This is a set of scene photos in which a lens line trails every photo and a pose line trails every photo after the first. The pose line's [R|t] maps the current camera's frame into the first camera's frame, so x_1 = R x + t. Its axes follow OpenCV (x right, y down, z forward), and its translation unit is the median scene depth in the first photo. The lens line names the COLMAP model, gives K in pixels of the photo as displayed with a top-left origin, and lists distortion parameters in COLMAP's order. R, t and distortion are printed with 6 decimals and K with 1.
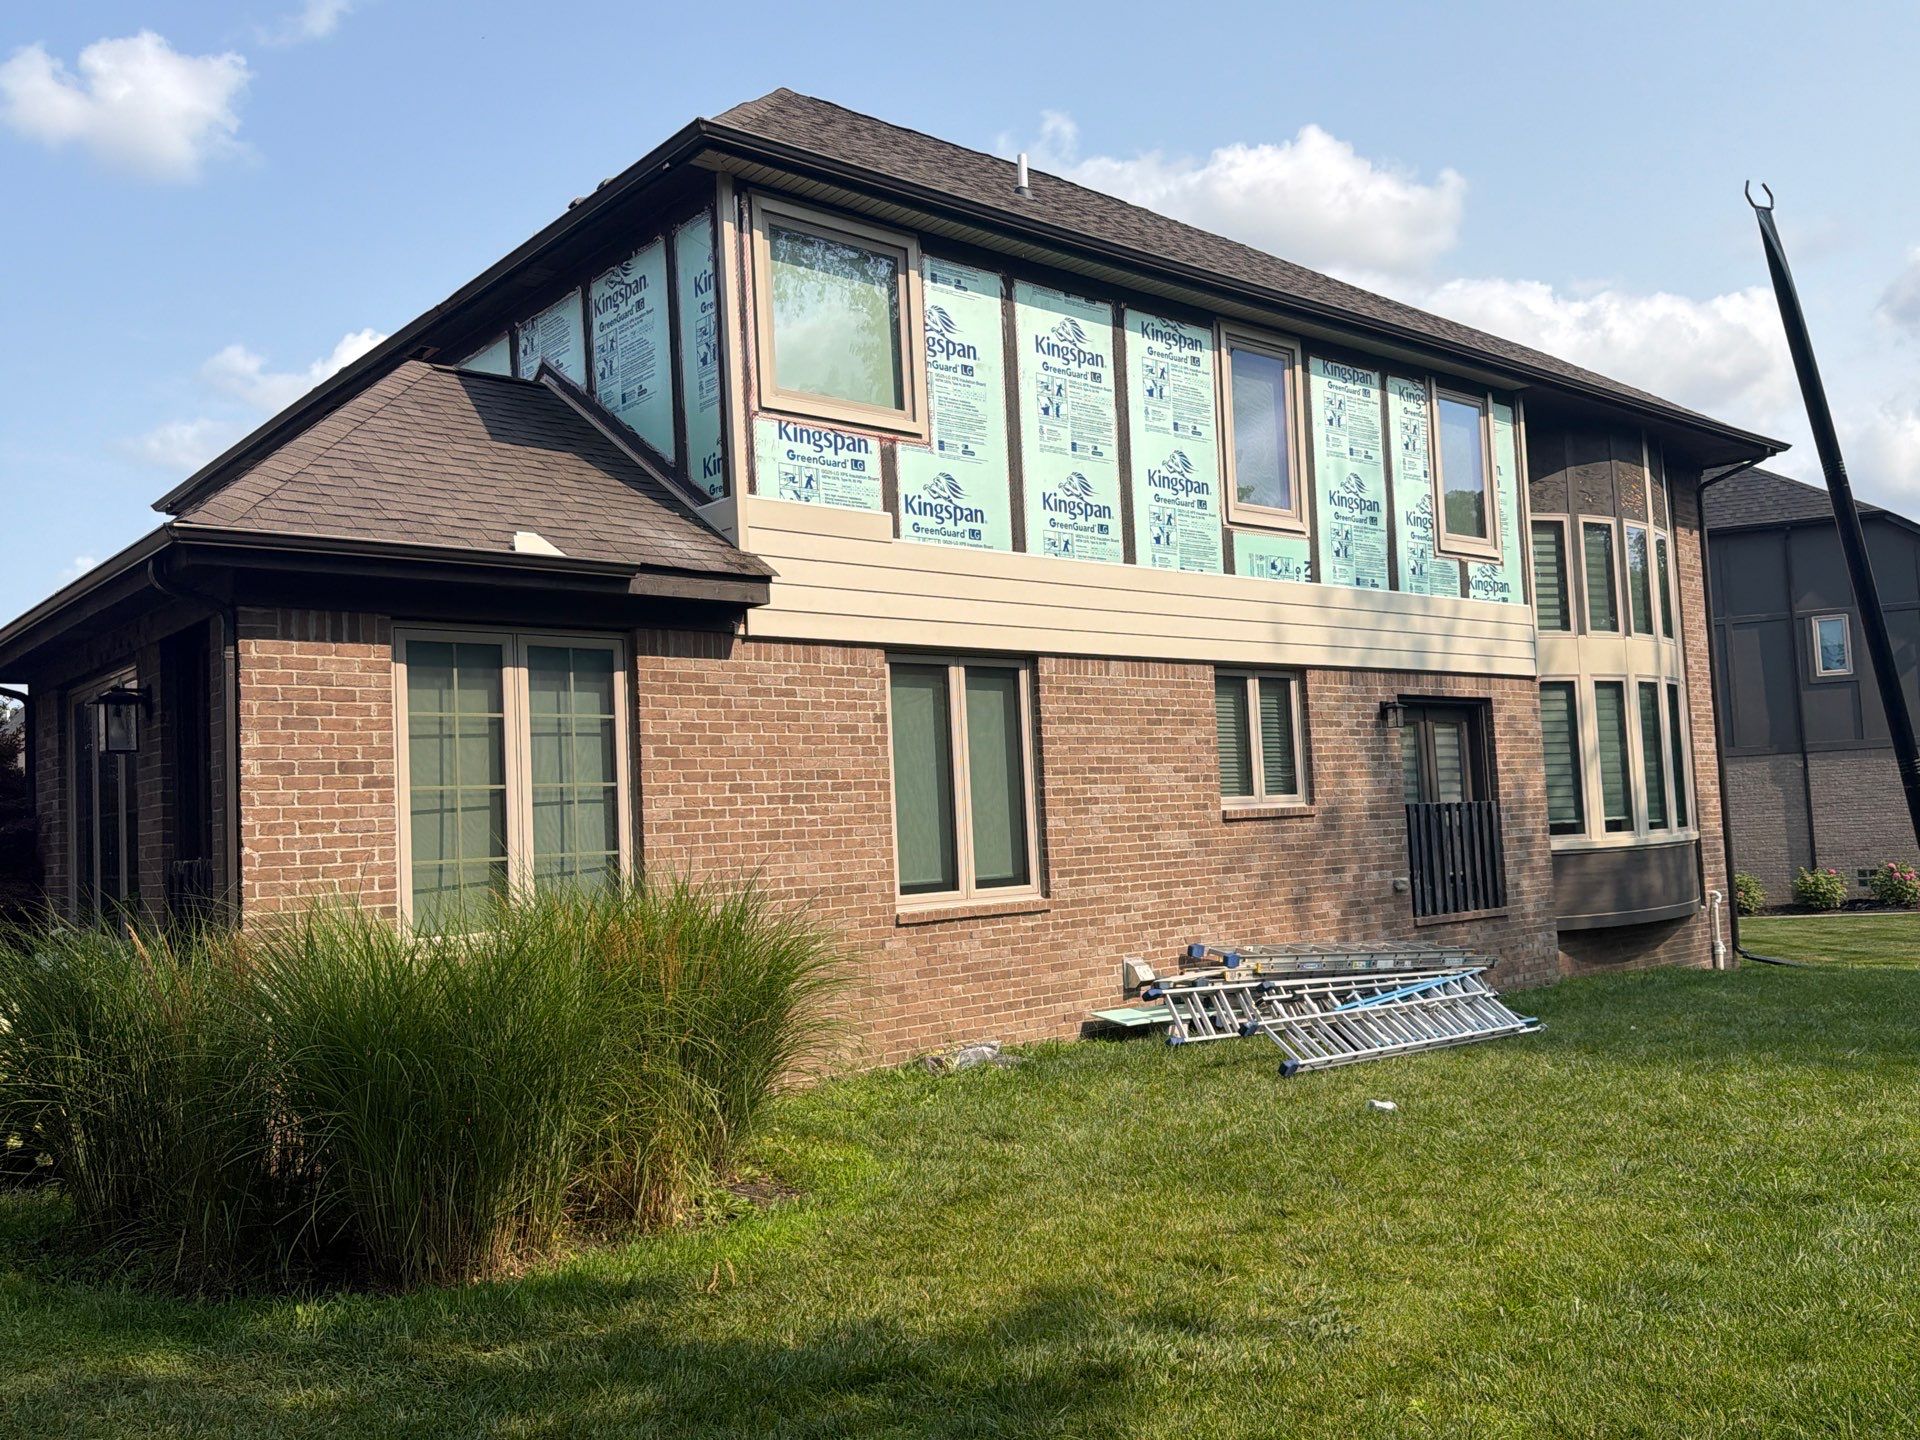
lens RADIAL K [[1511.1, 0, 960.0], [0, 1511.1, 720.0], [0, 0, 1]] dist [0.180426, -0.353272]
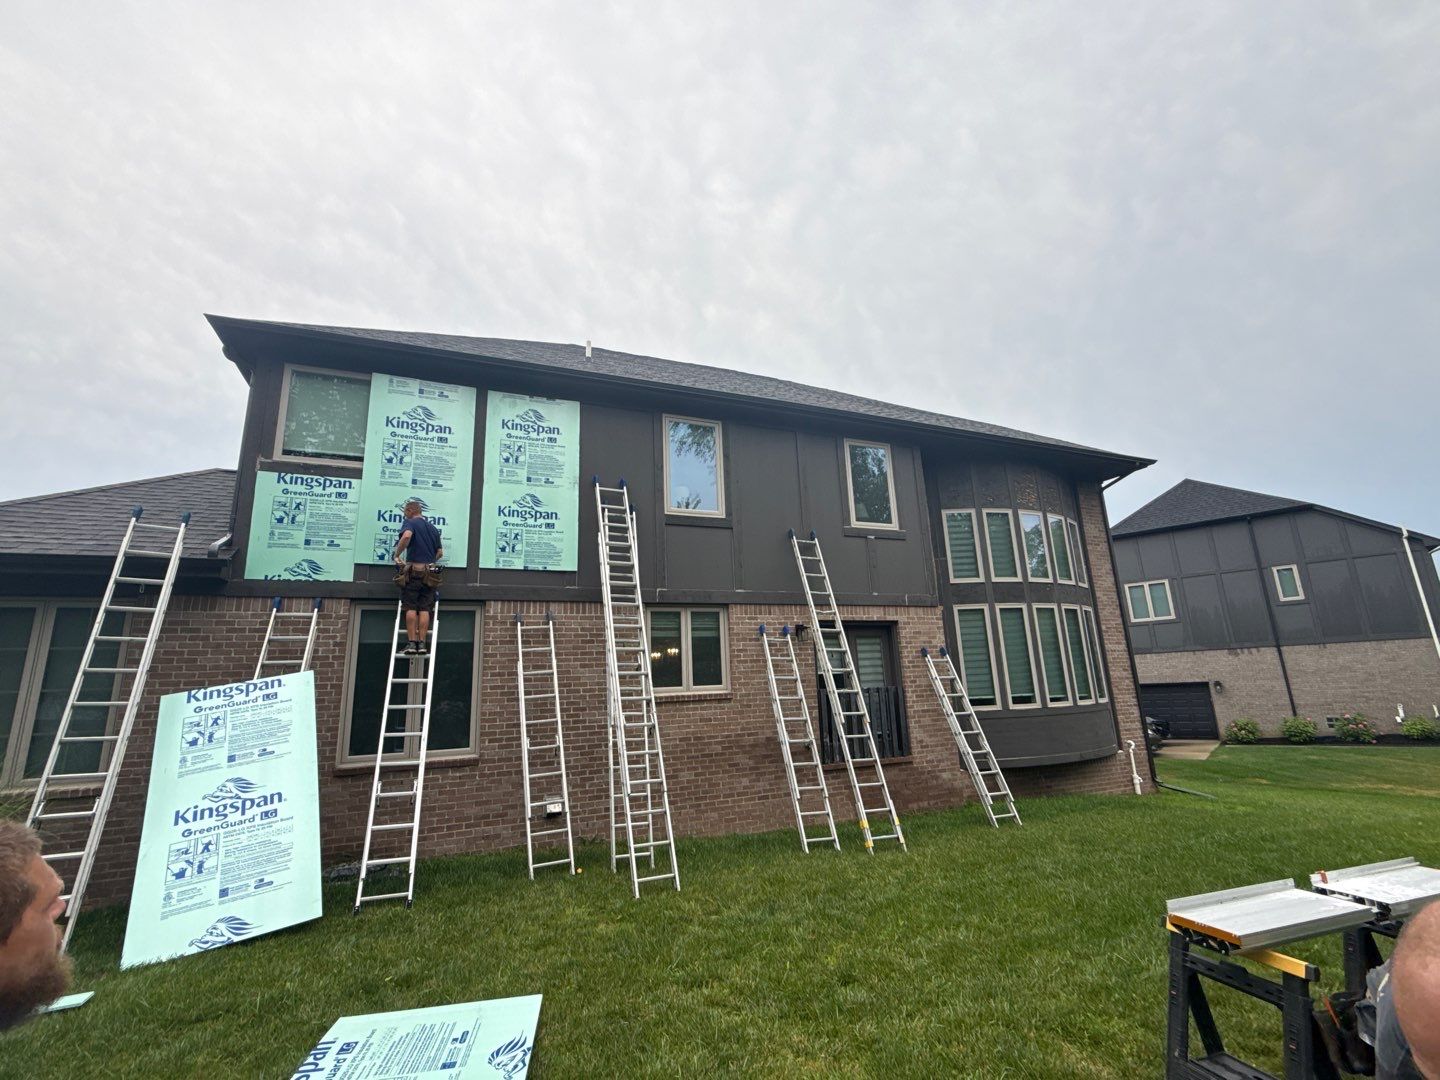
lens RADIAL K [[612.2, 0, 721.4], [0, 612.2, 545.6], [0, 0, 1]] dist [0.002359, -0.000112]
pose [[0.951359, -0.061447, -0.301895, 0.525613], [0.017715, 0.989198, -0.145512, -0.002885], [0.307575, 0.133086, 0.942171, 0.466247]]
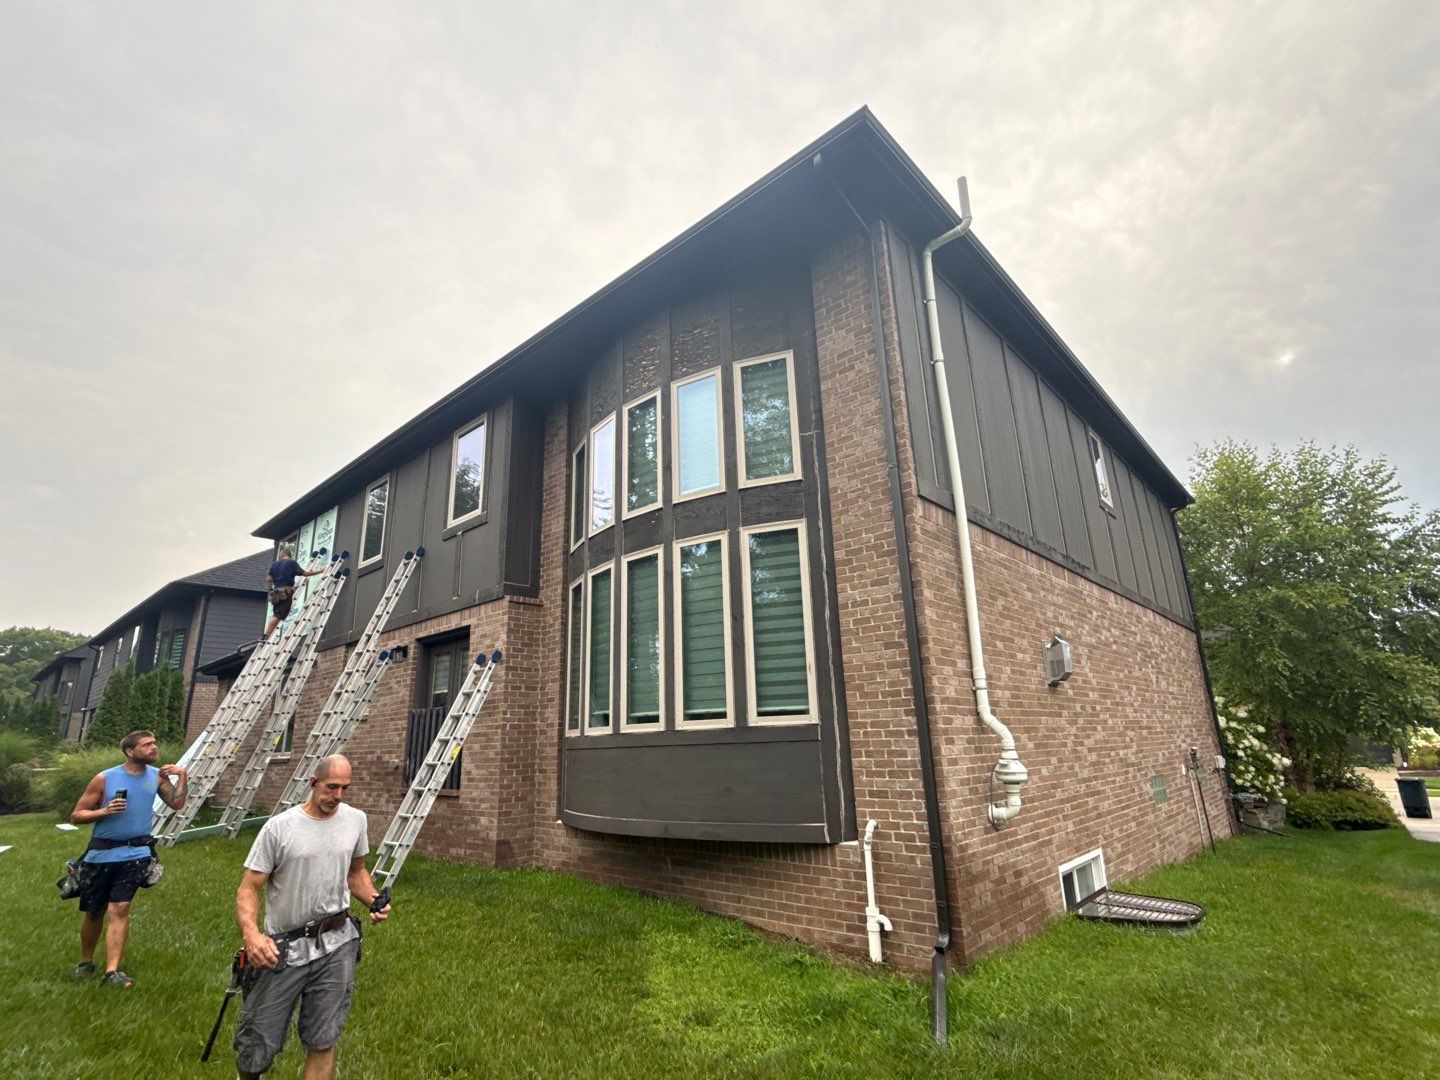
lens RADIAL K [[712.6, 0, 720.0], [0, 712.6, 540.0], [0, 0, 1]] dist [0.002349, 0.000517]
pose [[0.125718, -0.236357, -0.963499, 1.407230], [0.093466, 0.969707, -0.225684, 0.105761], [0.987653, -0.061682, 0.144001, 1.612184]]
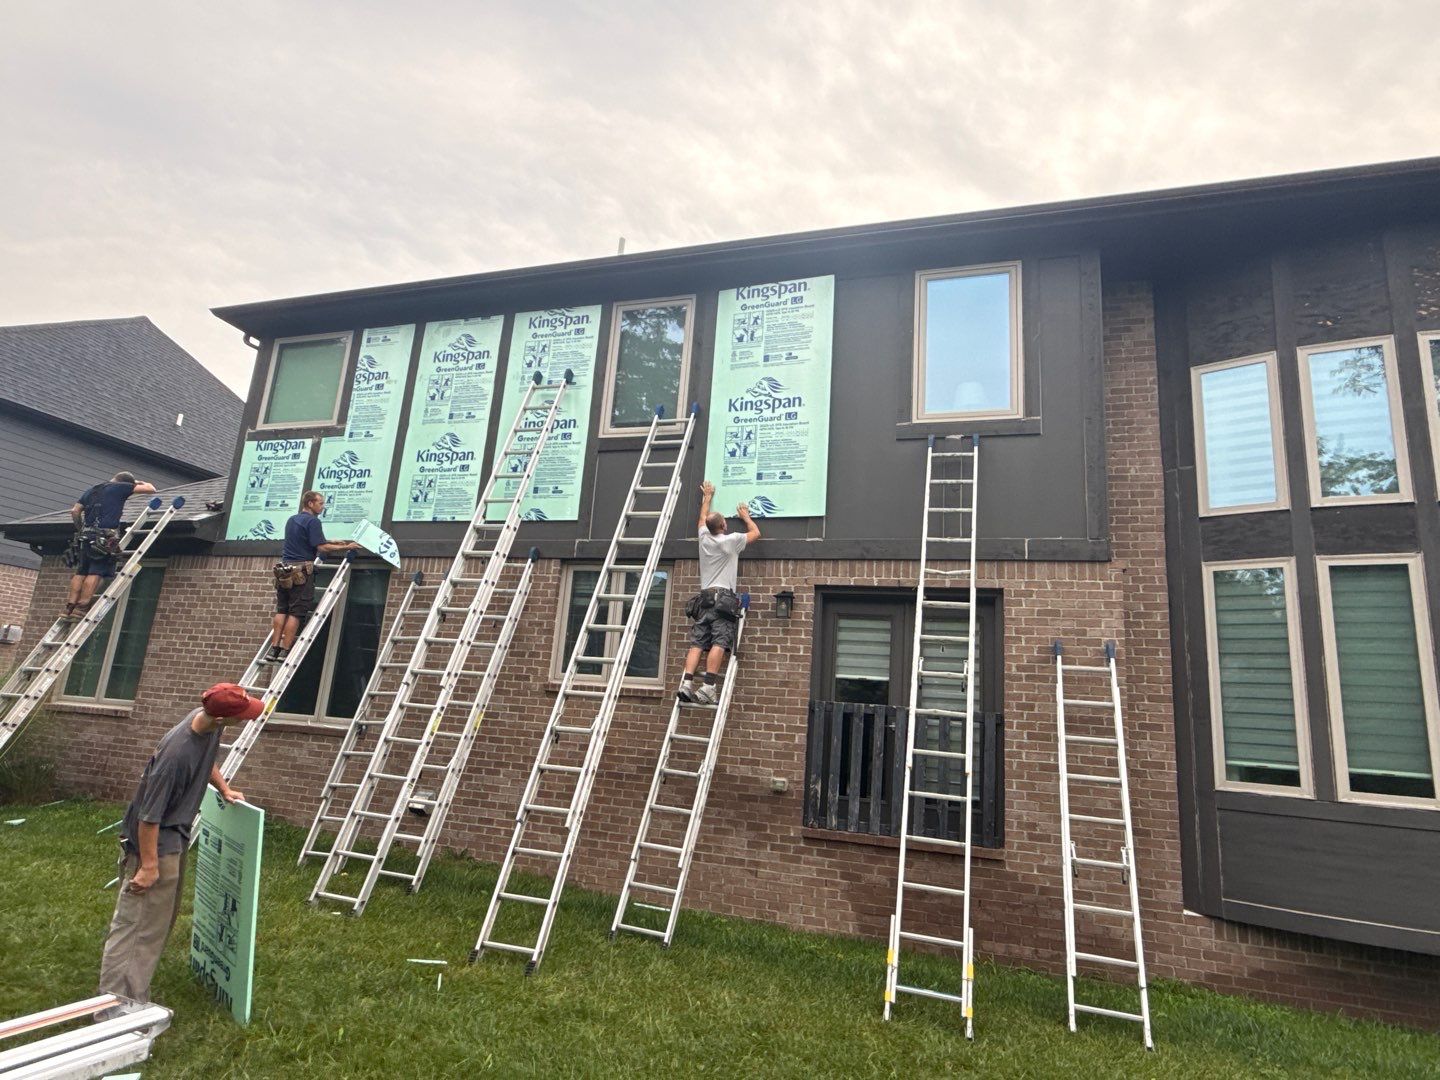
lens RADIAL K [[808.7, 0, 722.0], [0, 808.7, 541.7], [0, 0, 1]] dist [0.003924, -0.001059]
pose [[0.523146, -0.110973, -0.844987, 0.917380], [-0.039430, 0.987273, -0.154071, 0.049489], [0.851330, 0.113919, 0.512112, 0.912774]]
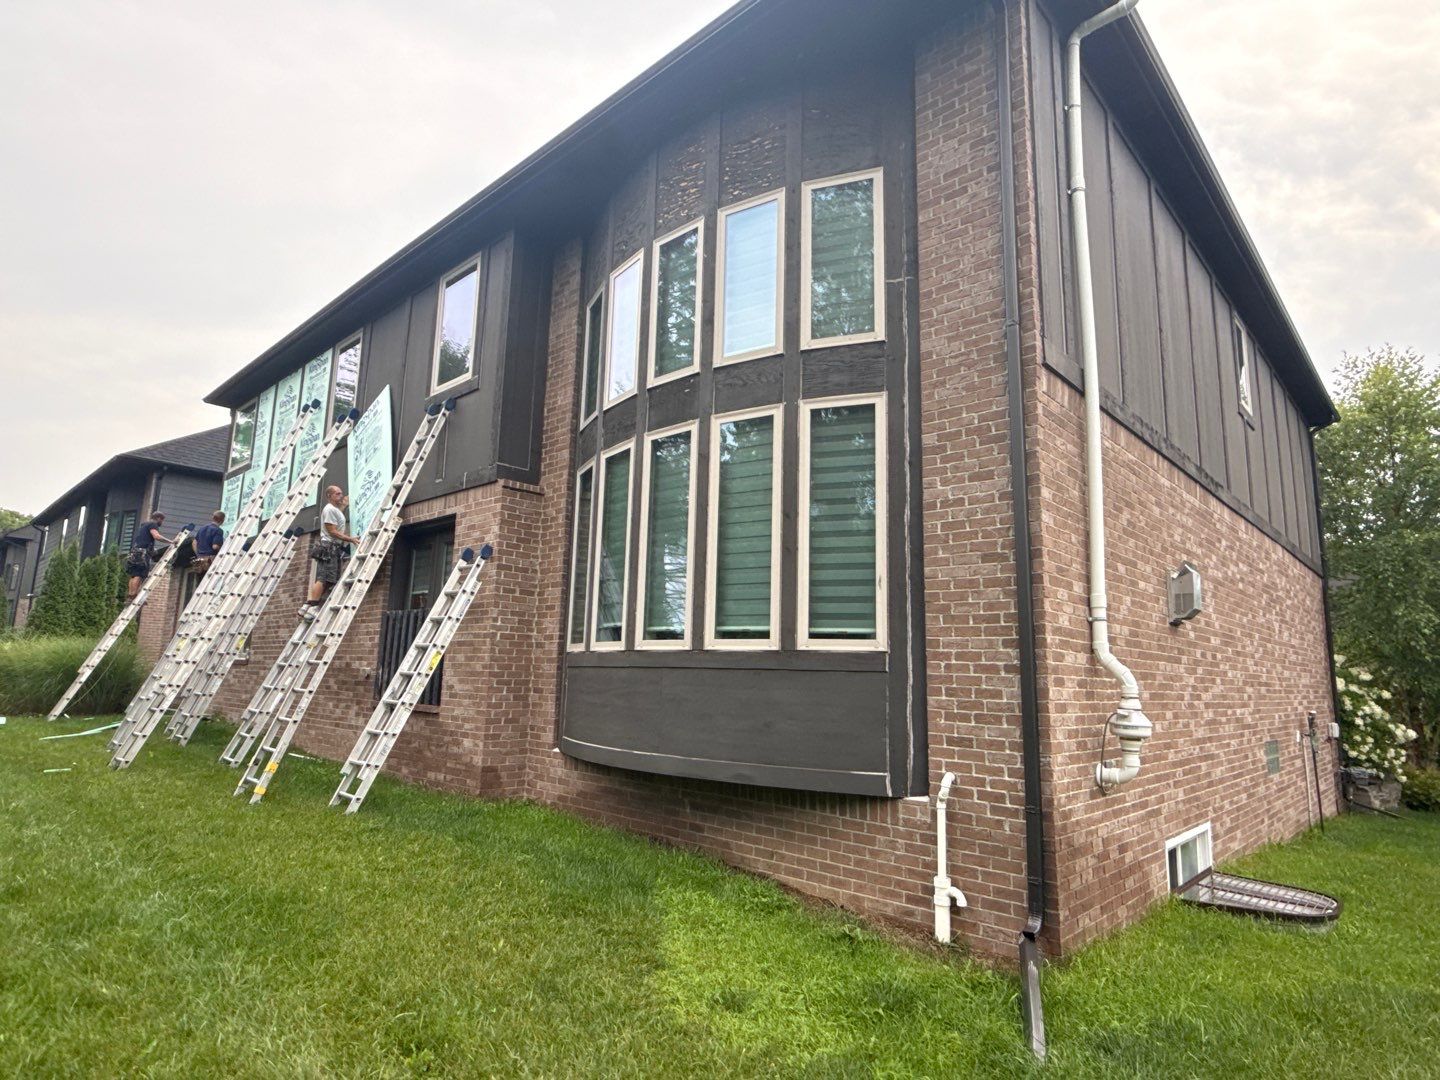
lens RADIAL K [[808.7, 0, 722.0], [0, 808.7, 541.7], [0, 0, 1]] dist [0.003924, -0.001059]
pose [[0.110969, -0.119362, -0.986630, 1.335639], [0.034906, 0.992617, -0.116161, 0.113713], [0.993211, -0.021549, 0.114316, 1.602433]]
